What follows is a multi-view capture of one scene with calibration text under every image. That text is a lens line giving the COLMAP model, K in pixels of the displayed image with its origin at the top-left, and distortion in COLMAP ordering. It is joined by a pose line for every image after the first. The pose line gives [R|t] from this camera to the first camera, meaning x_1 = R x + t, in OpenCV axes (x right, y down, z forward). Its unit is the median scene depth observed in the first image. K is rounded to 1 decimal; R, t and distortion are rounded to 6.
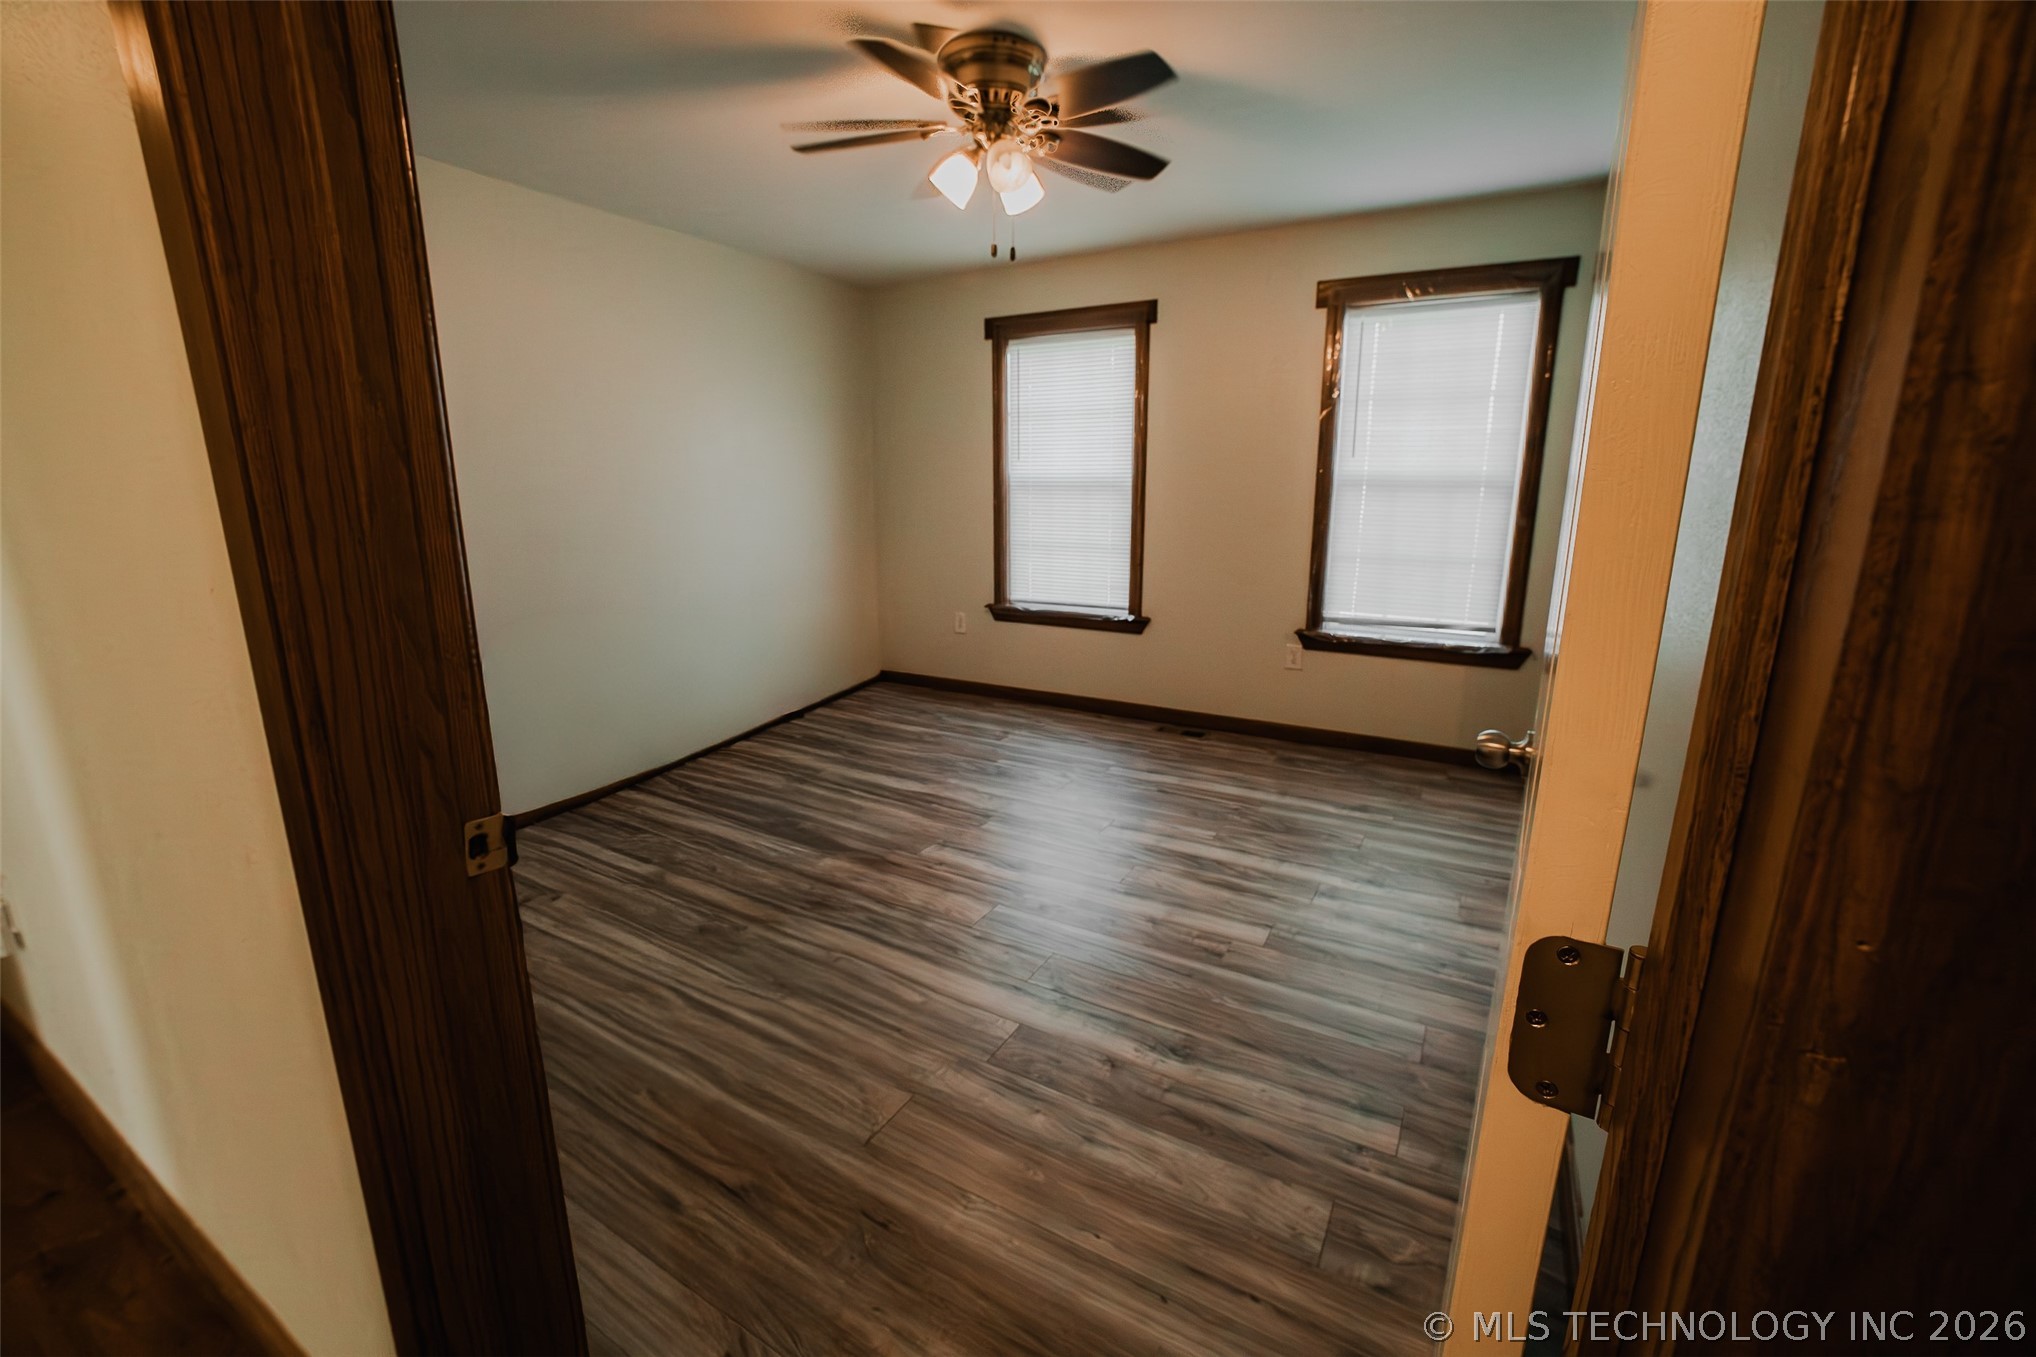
lens RADIAL K [[814.9, 0, 1021.2], [0, 814.9, 682.1], [0, 0, 1]] dist [-0.054719, 0.022810]
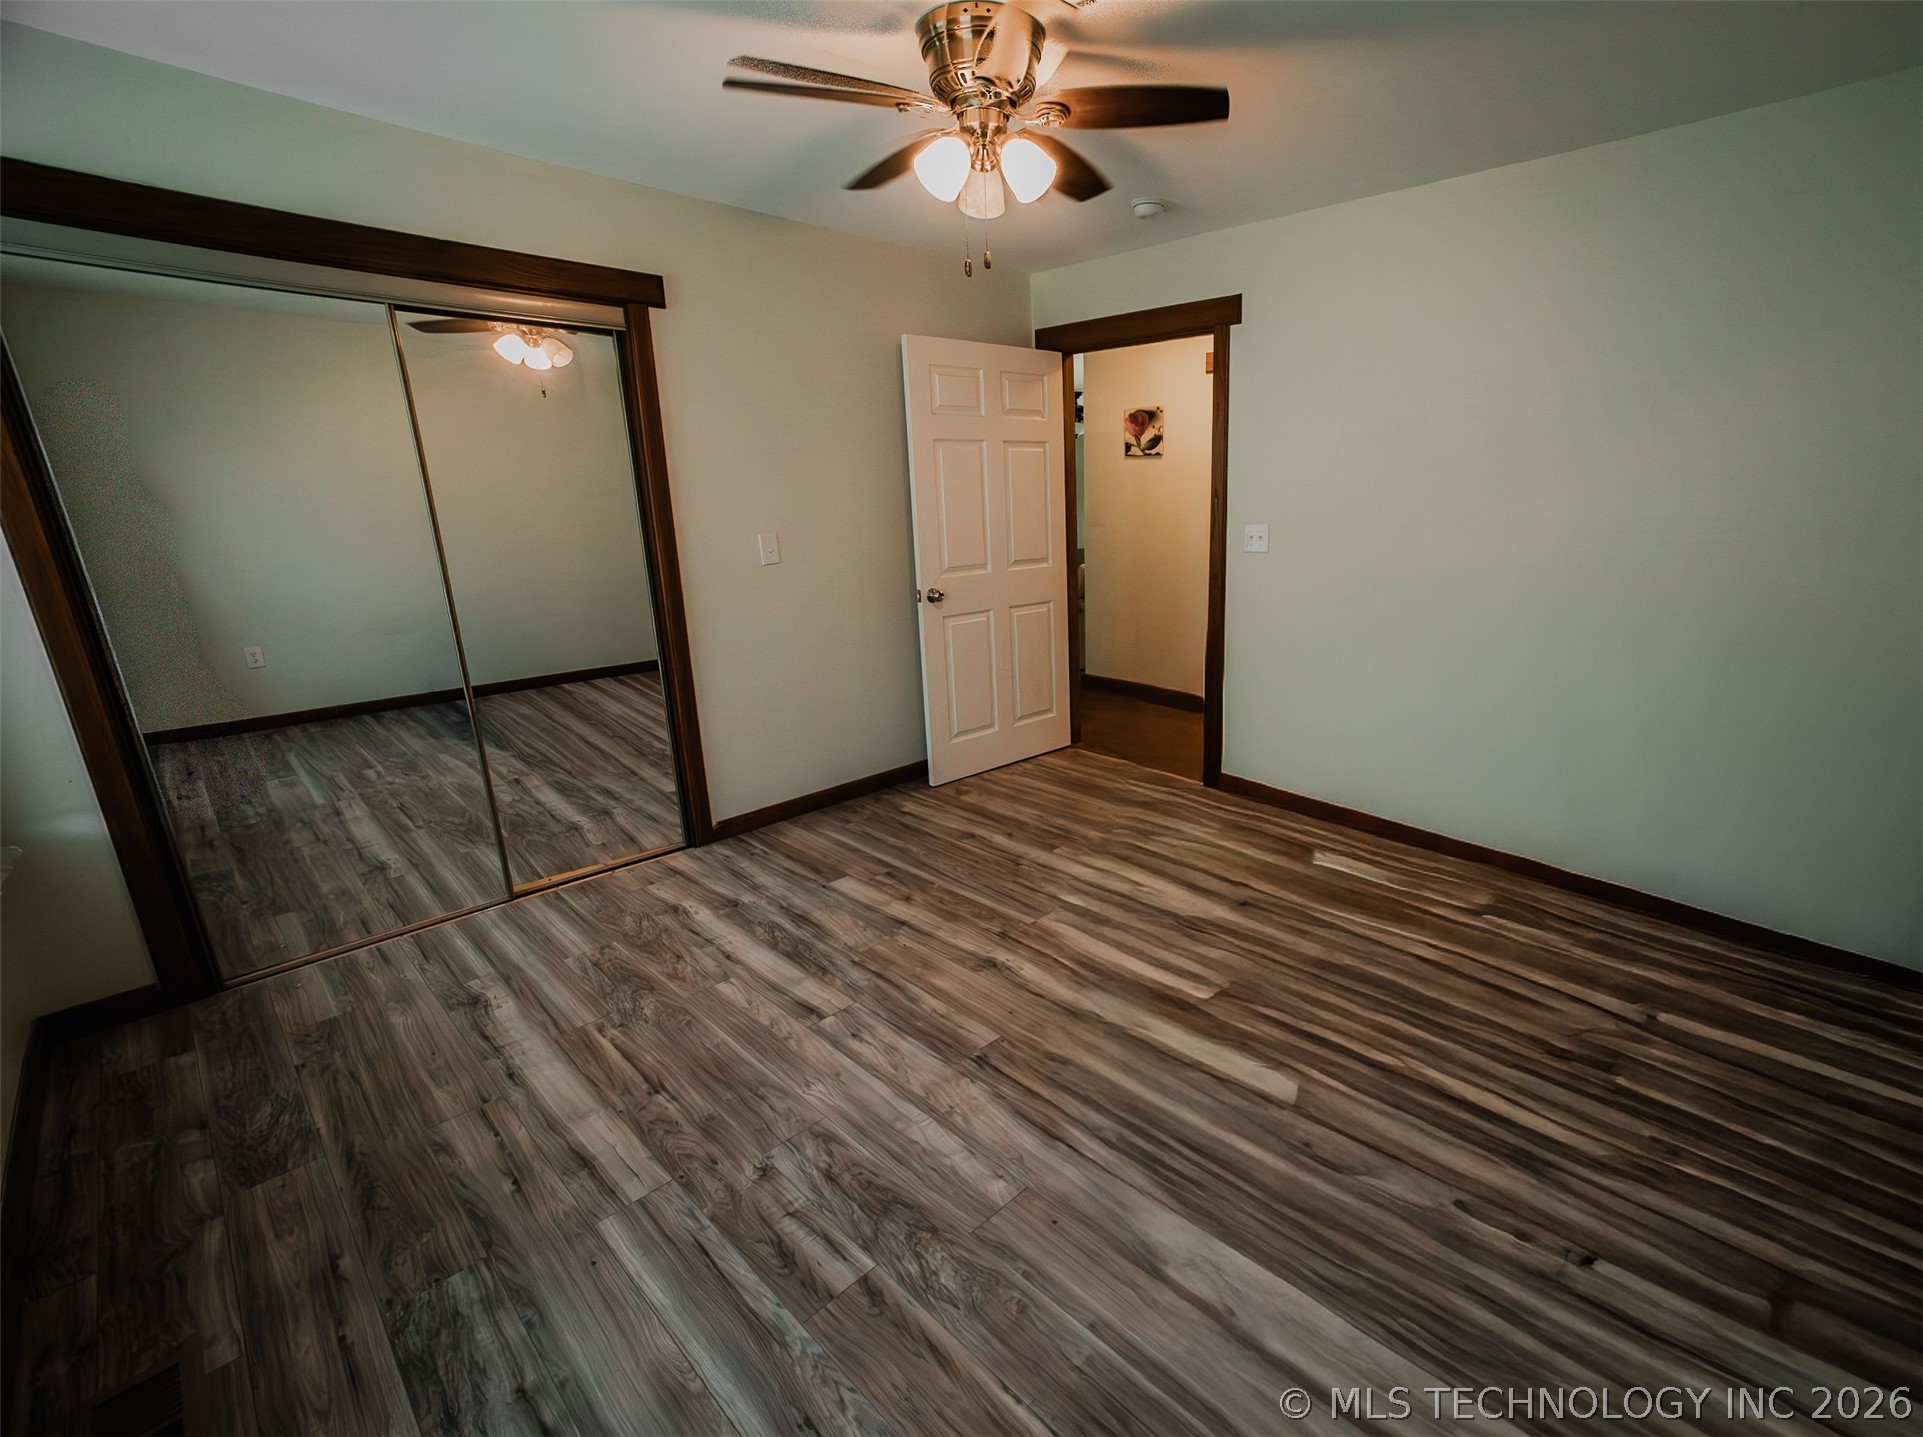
lens RADIAL K [[928.2, 0, 961.5], [0, 928.2, 718.5], [0, 0, 1]] dist [-0.000185, 0.000073]
pose [[-0.946554, -0.059124, 0.317080, -0.247736], [0.096212, 0.886547, 0.452524, -0.415299], [-0.307862, 0.458845, -0.833476, 1.518975]]
